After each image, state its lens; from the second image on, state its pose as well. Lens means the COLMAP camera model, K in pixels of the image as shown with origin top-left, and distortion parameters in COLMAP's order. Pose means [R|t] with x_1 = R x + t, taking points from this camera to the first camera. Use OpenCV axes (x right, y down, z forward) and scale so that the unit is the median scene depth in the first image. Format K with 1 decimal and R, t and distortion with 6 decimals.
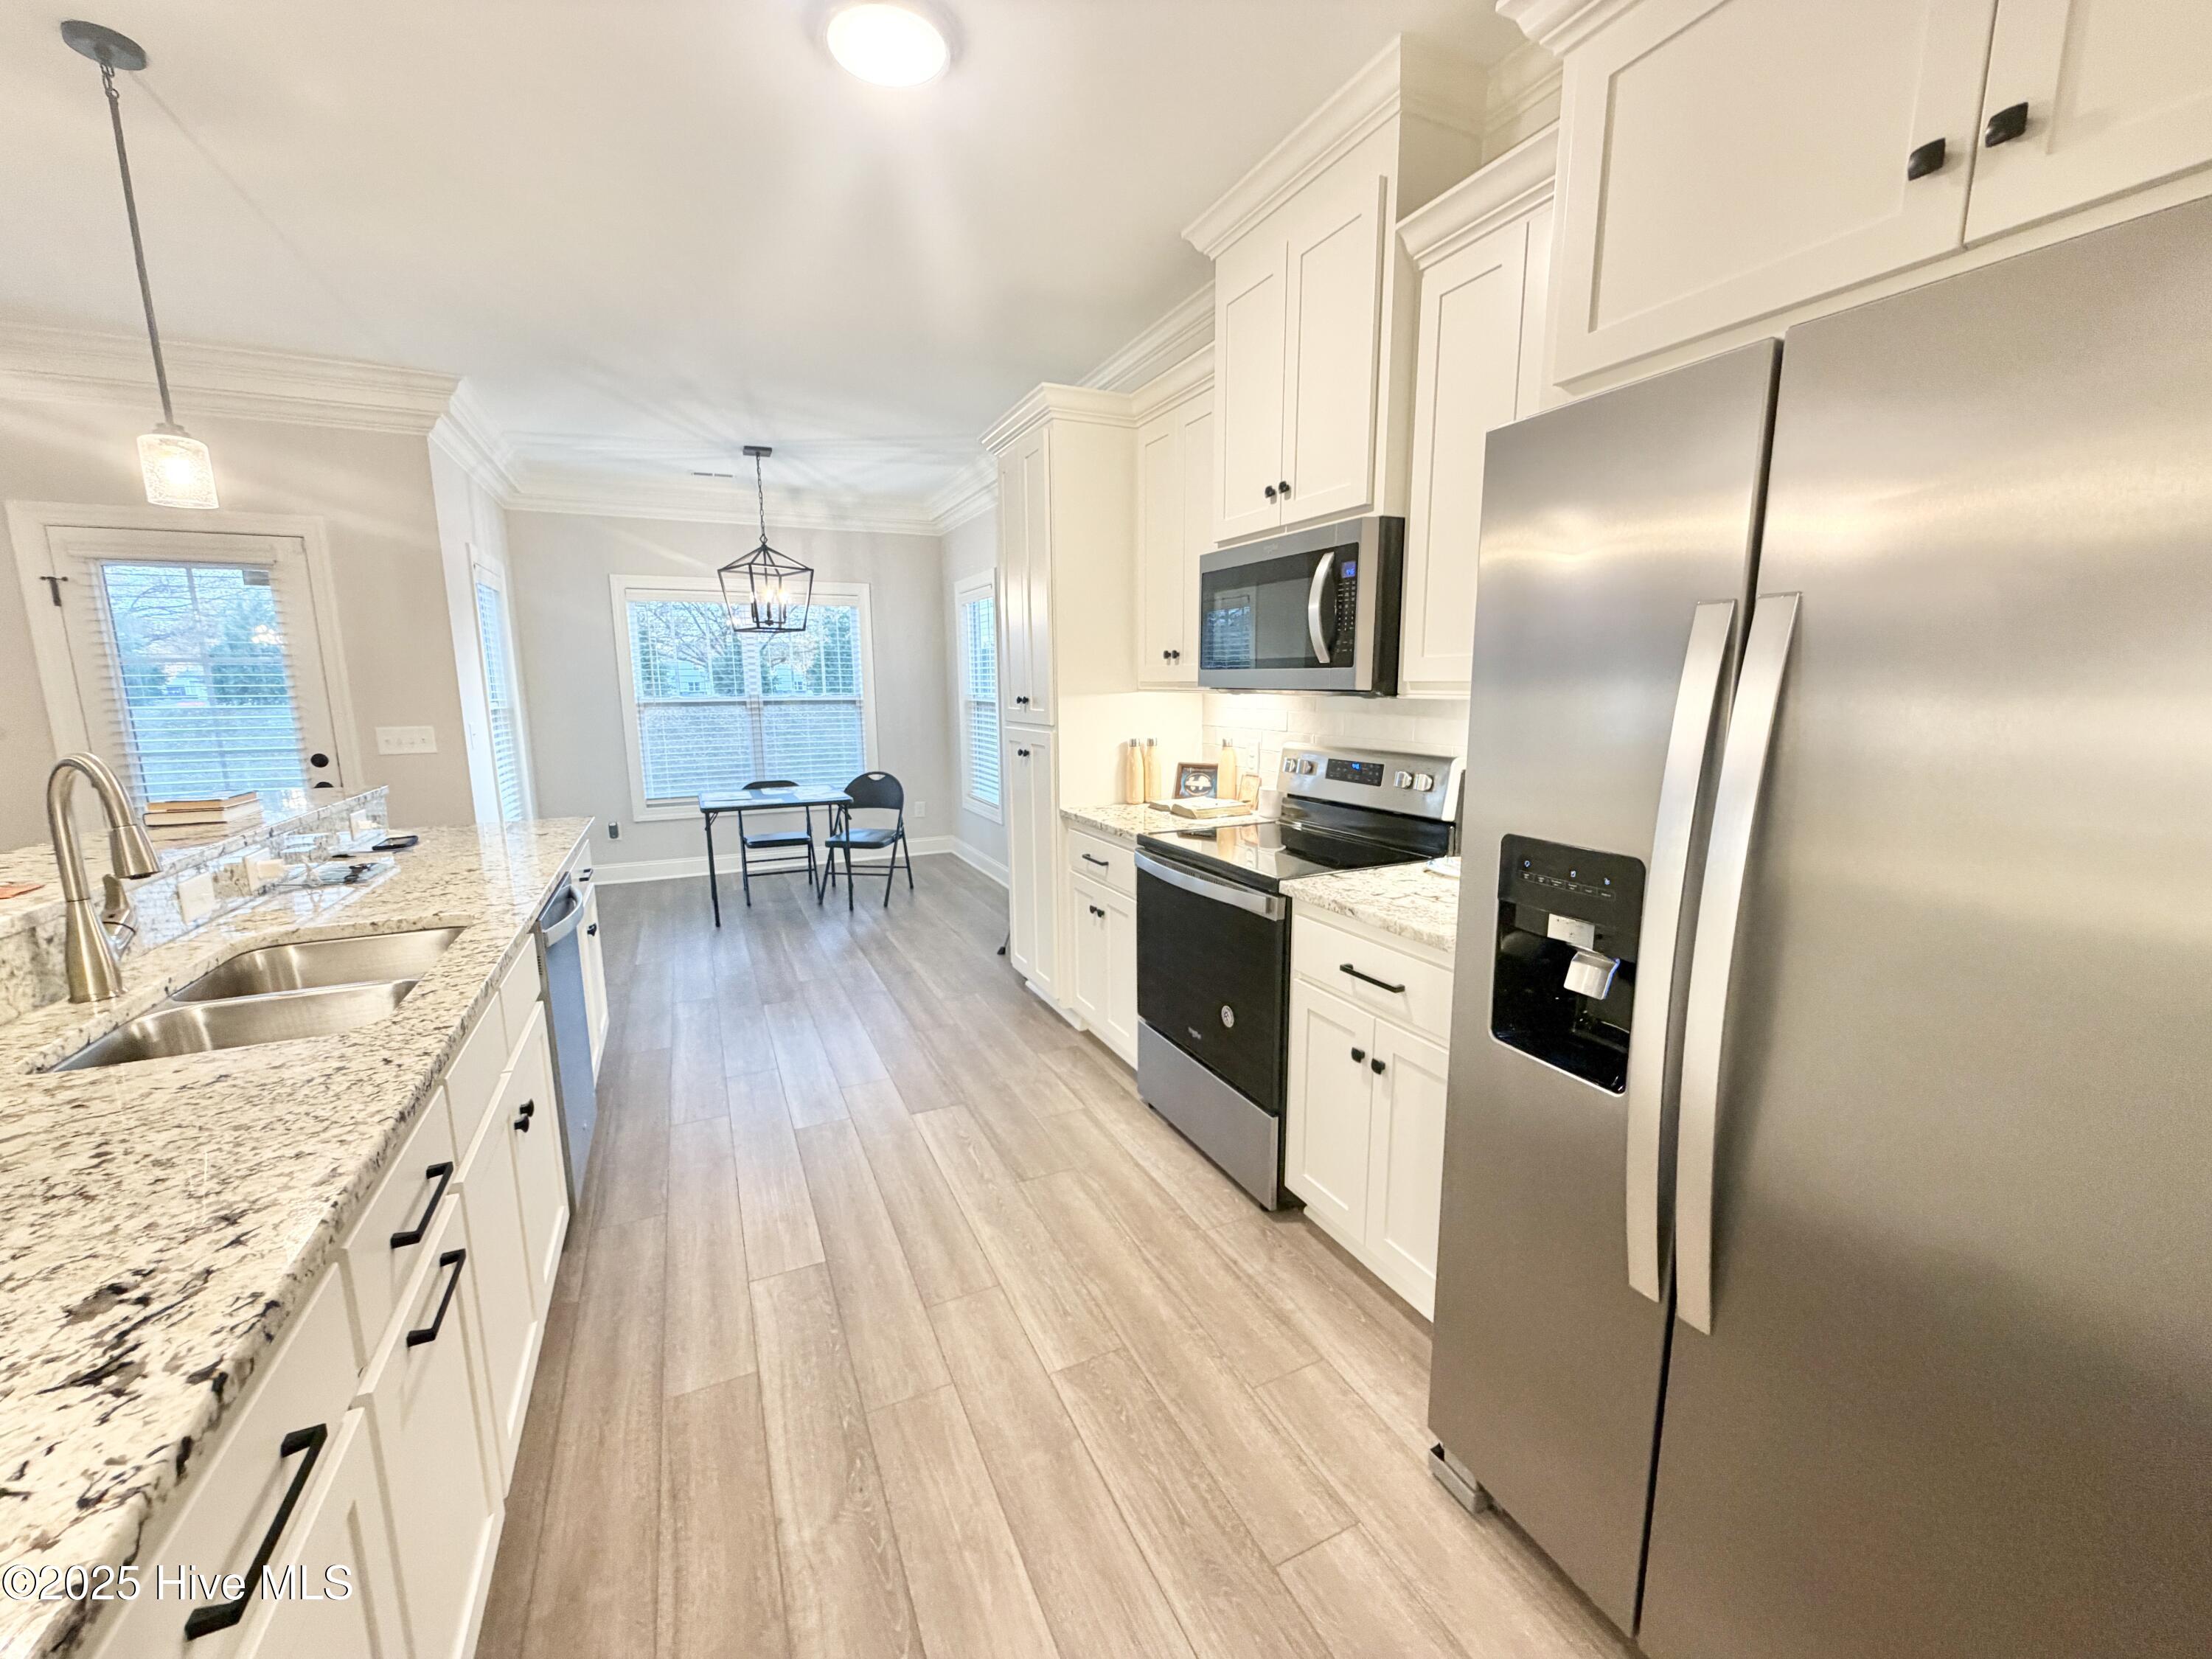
lens RADIAL K [[880.6, 0, 1098.5], [0, 880.6, 831.2], [0, 0, 1]] dist [-0.000047, -0.000464]
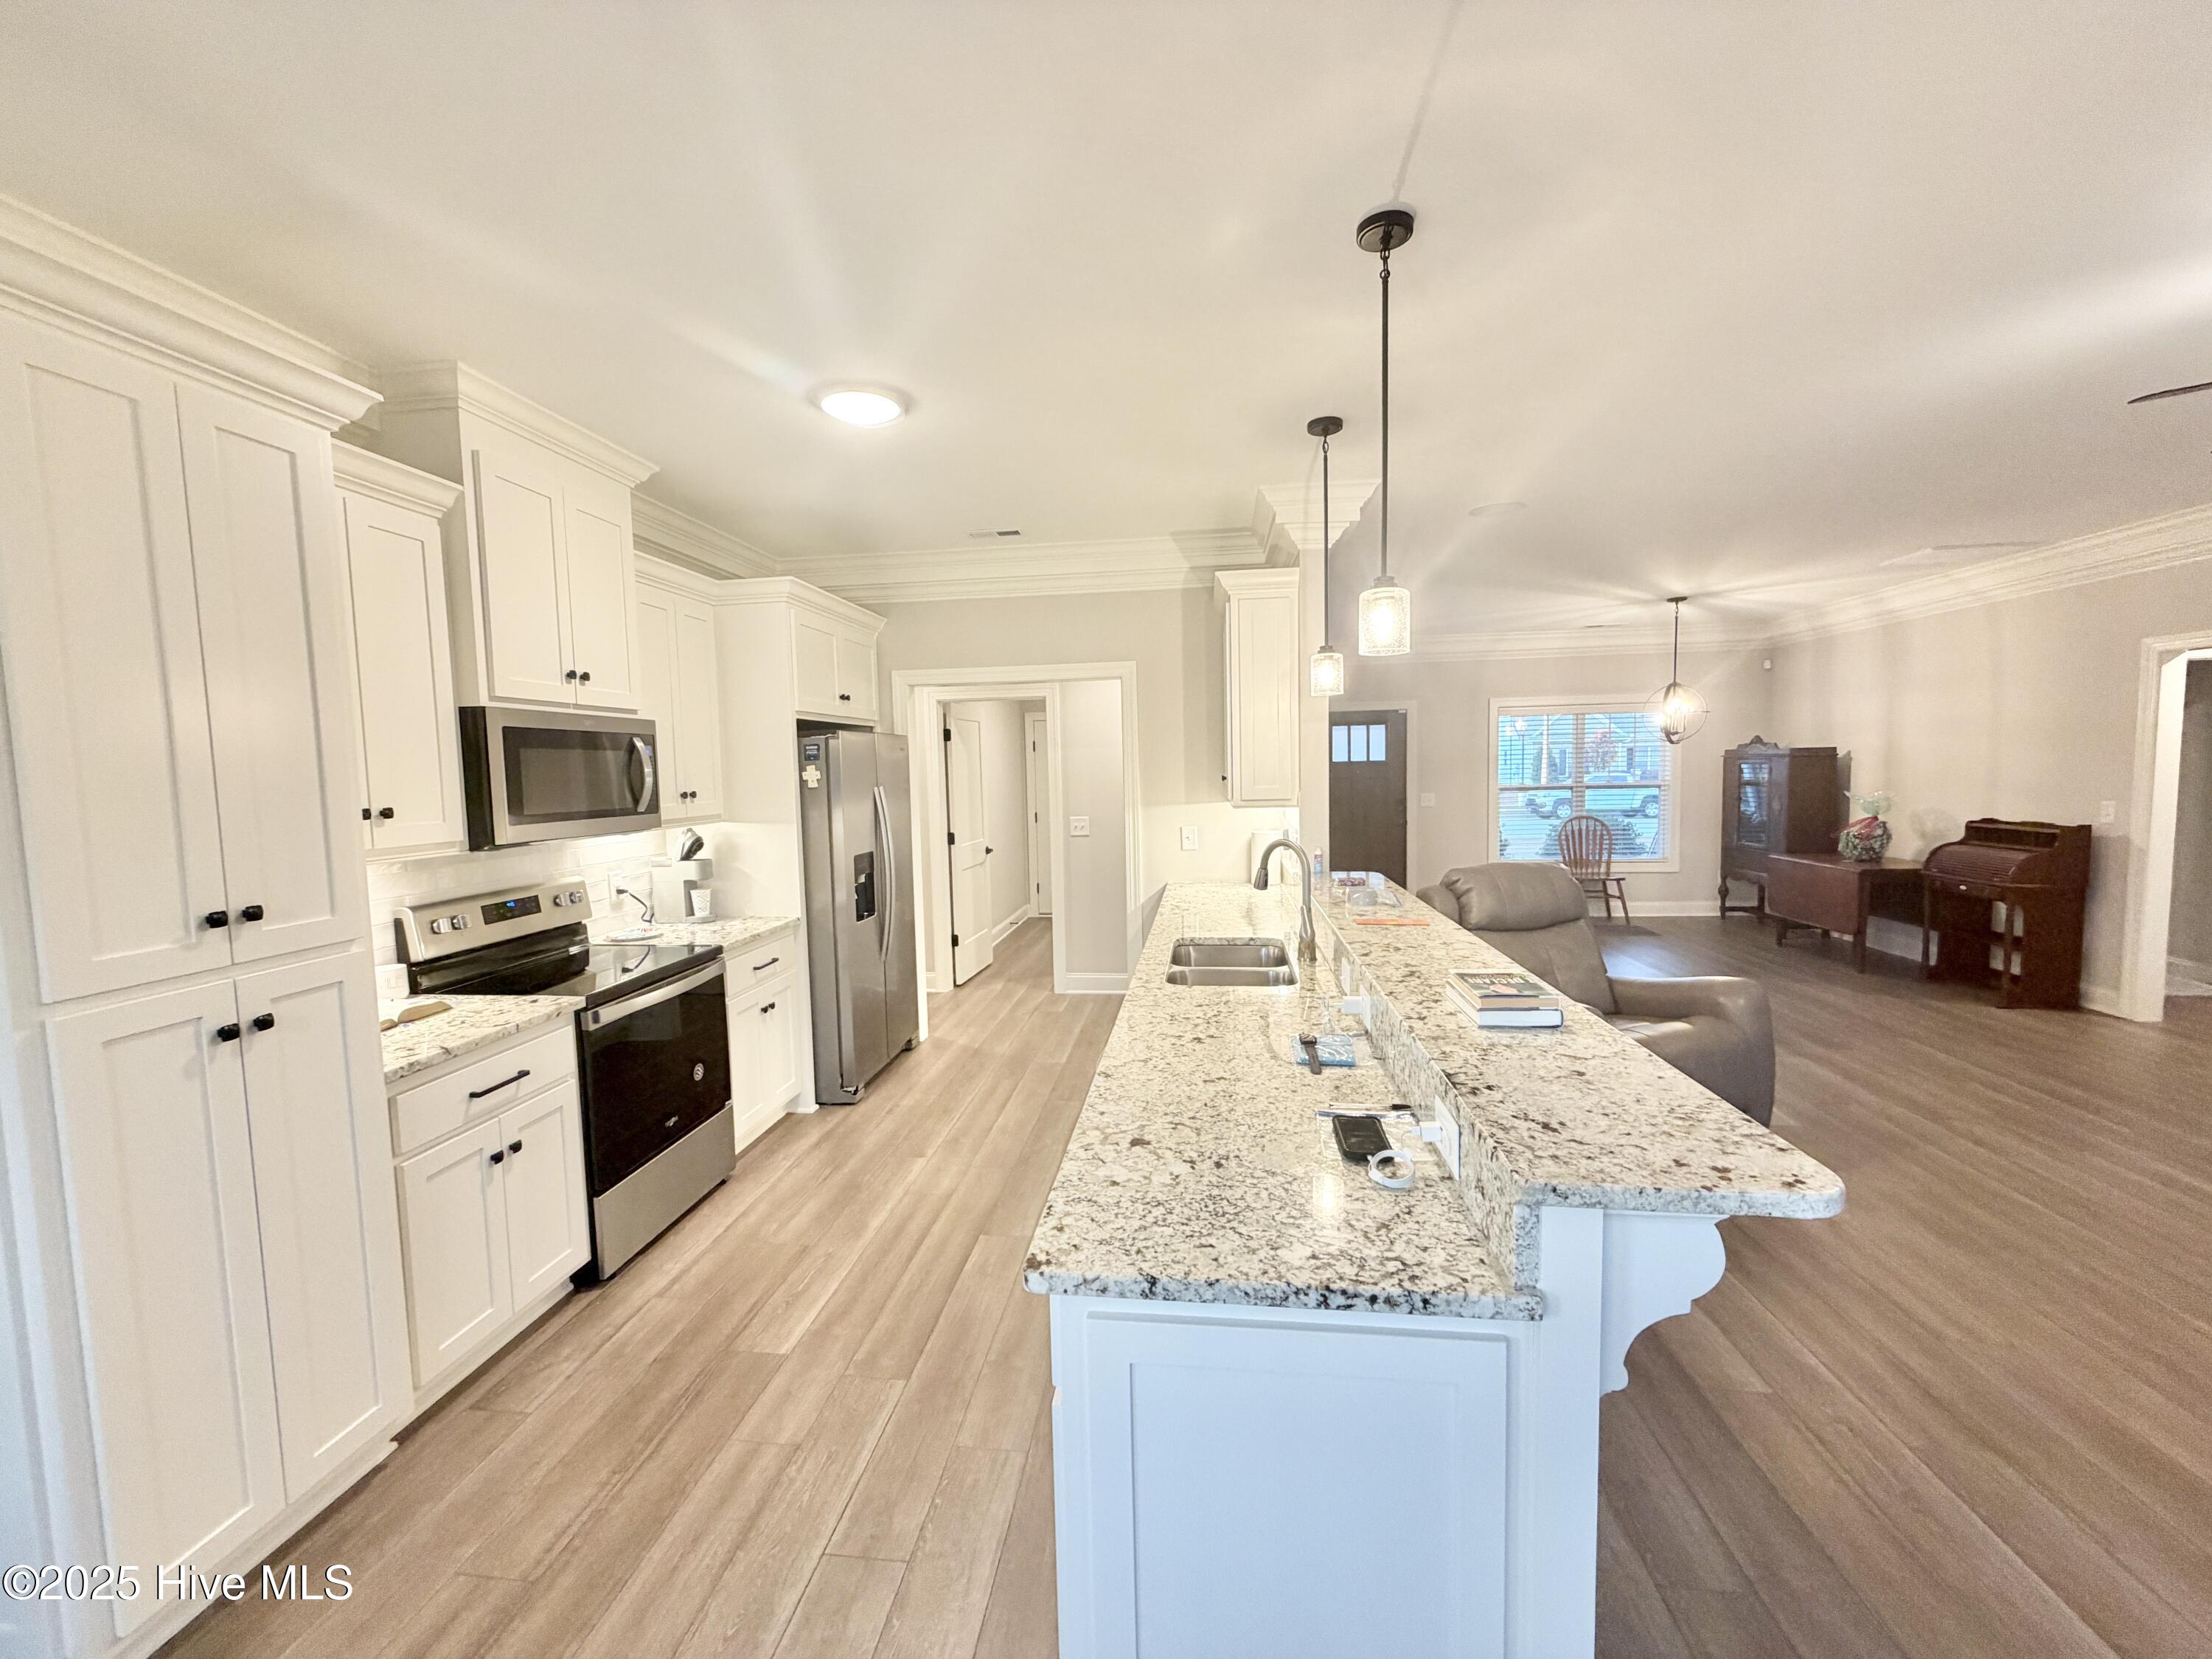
lens RADIAL K [[883.1, 0, 1100.4], [0, 883.1, 829.6], [0, 0, 1]] dist [-0.000351, 0.000324]
pose [[-0.845006, -0.010225, 0.534659, -1.011622], [0.121550, 0.969975, 0.210653, -0.331070], [-0.520760, 0.242991, -0.818392, 1.585793]]
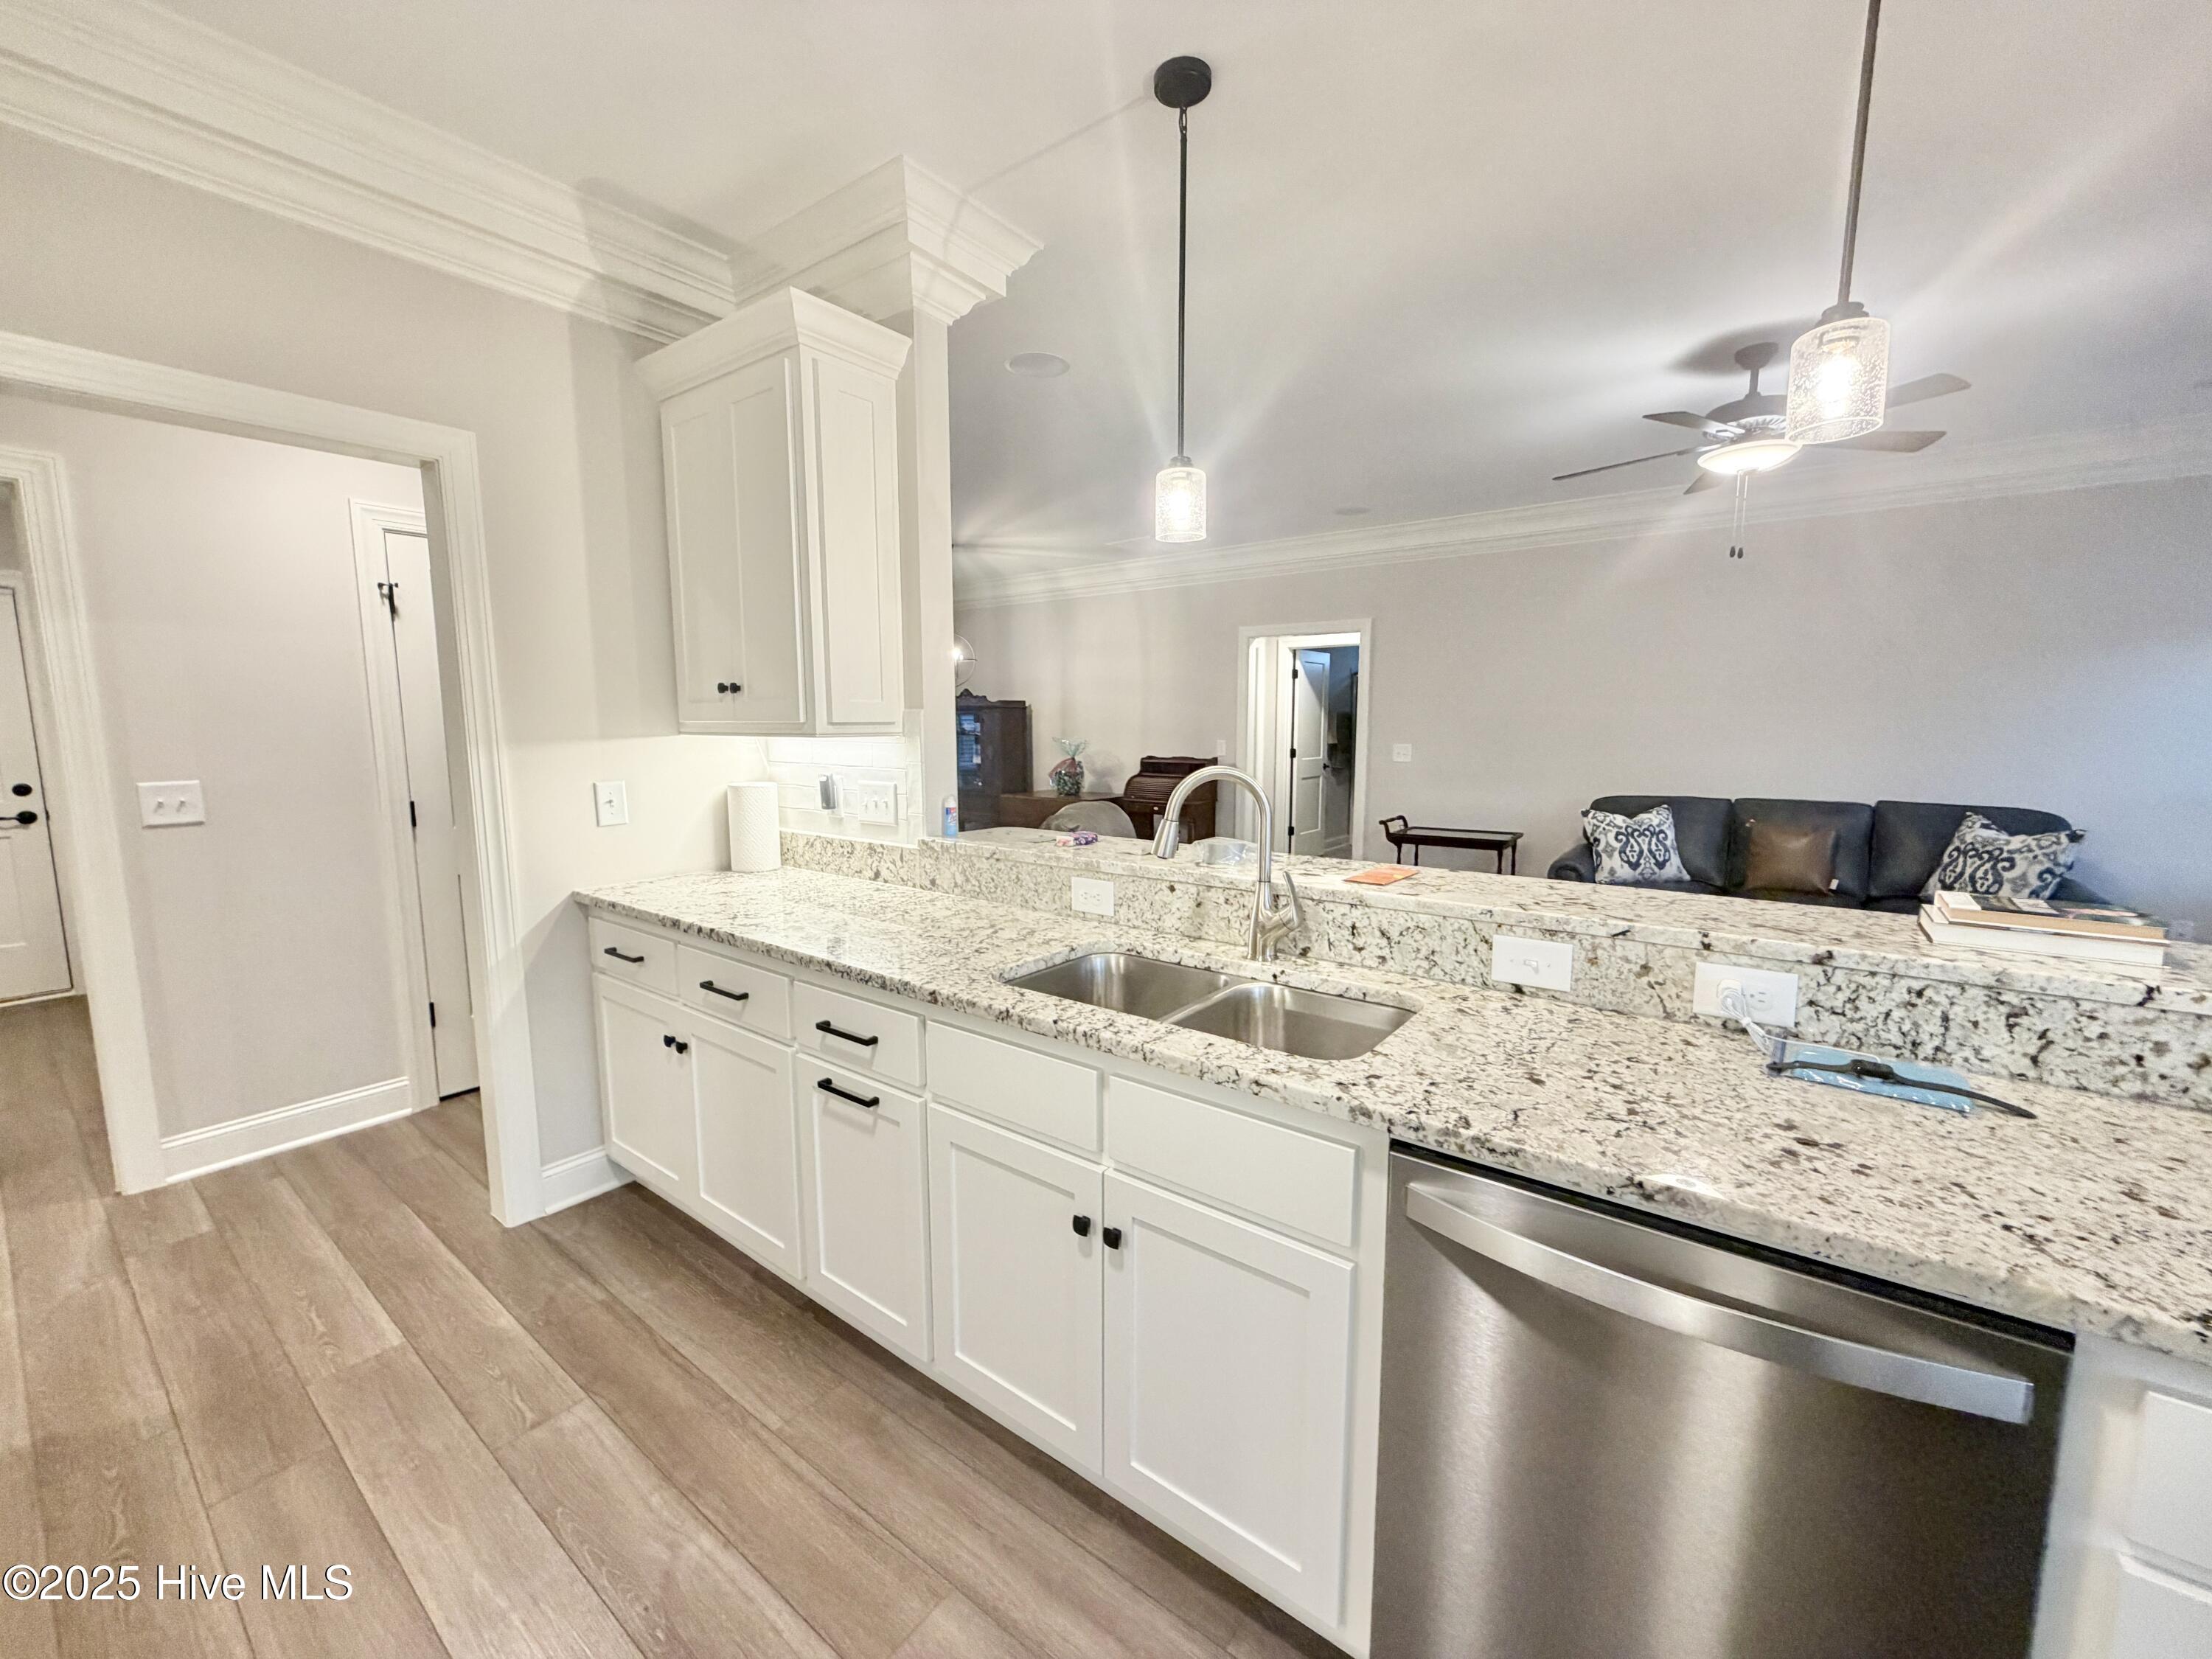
lens RADIAL K [[880.6, 0, 1098.5], [0, 880.6, 831.2], [0, 0, 1]] dist [-0.000047, -0.000464]
pose [[-0.886161, 0.068550, -0.458278, -0.196256], [-0.069445, 0.958180, 0.277611, -0.181209], [0.458143, 0.277834, -0.844342, 1.064948]]
